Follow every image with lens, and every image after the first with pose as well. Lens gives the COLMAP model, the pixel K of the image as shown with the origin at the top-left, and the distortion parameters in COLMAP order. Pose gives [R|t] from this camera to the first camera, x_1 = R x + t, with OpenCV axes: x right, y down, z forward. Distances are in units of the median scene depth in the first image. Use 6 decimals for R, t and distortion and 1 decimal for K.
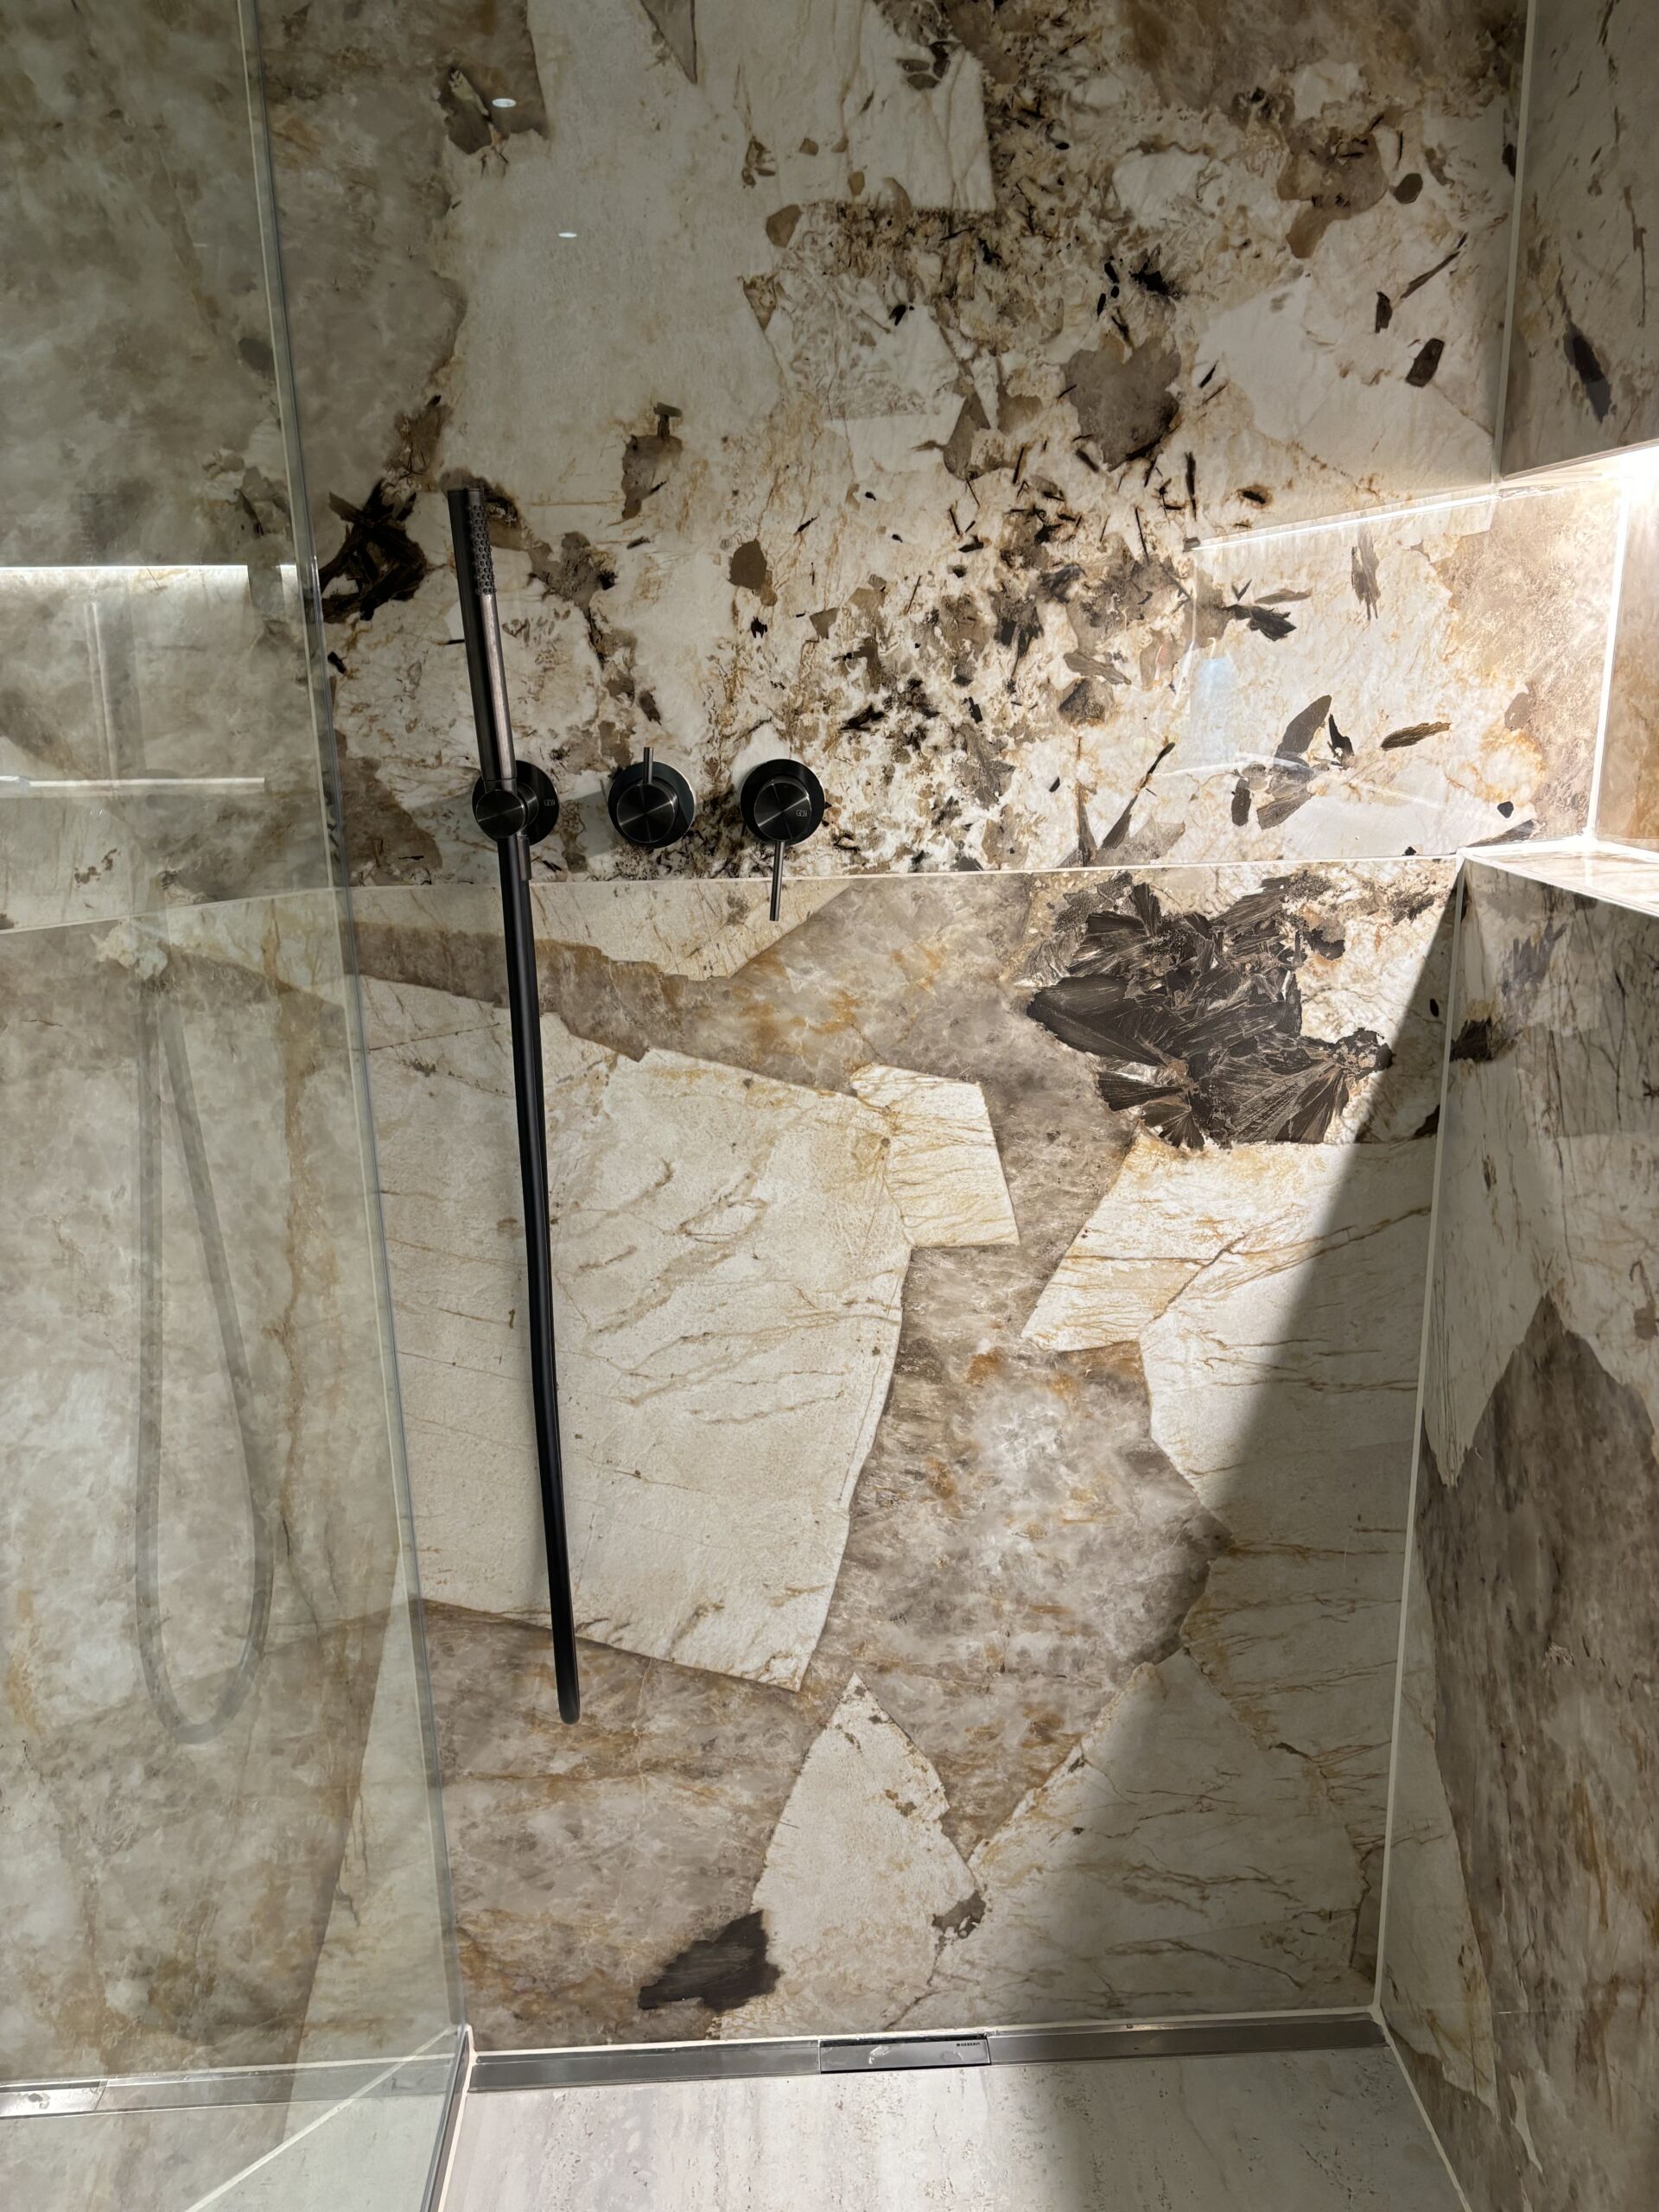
lens RADIAL K [[1679.3, 0, 847.1], [0, 1679.3, 1120.6], [0, 0, 1]] dist [0.038224, -0.038629]
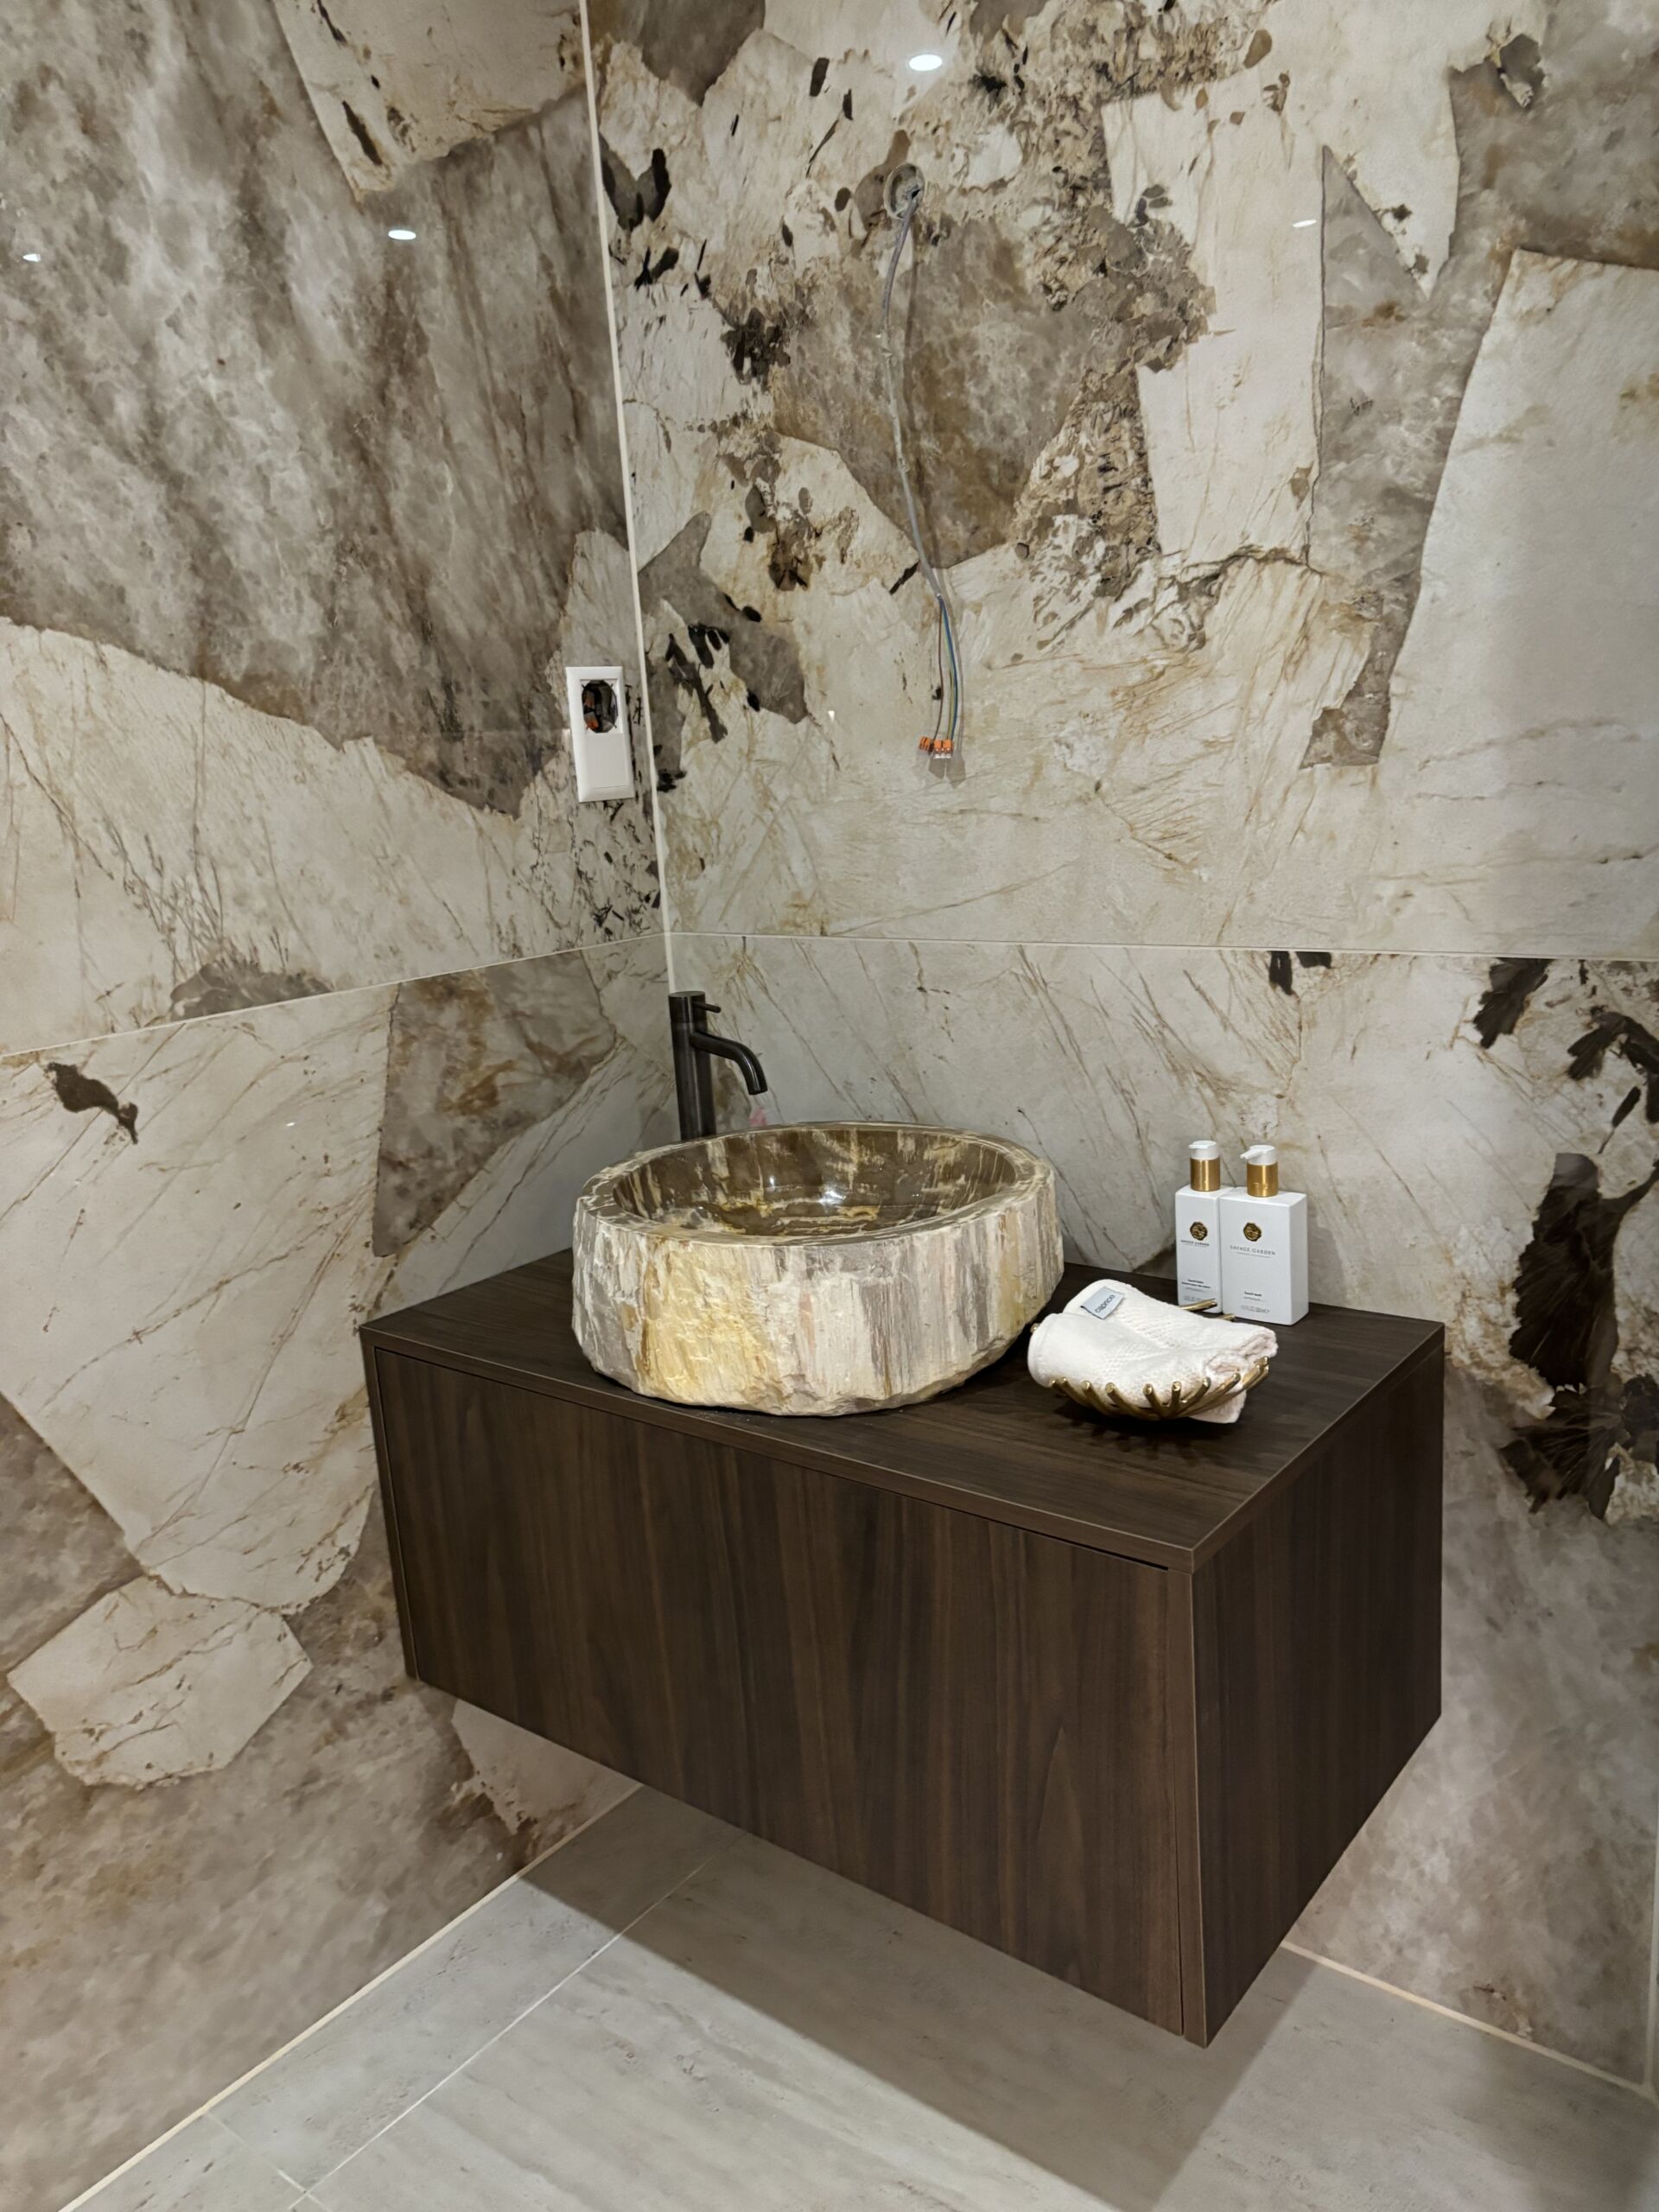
lens RADIAL K [[1679.3, 0, 848.2], [0, 1679.3, 1126.2], [0, 0, 1]] dist [0.038224, -0.038629]
pose [[-0.817867, -0.106974, 0.565376, -0.520365], [-0.190256, -0.877028, -0.441164, -0.572729], [0.543043, -0.468379, 0.696940, -0.319840]]
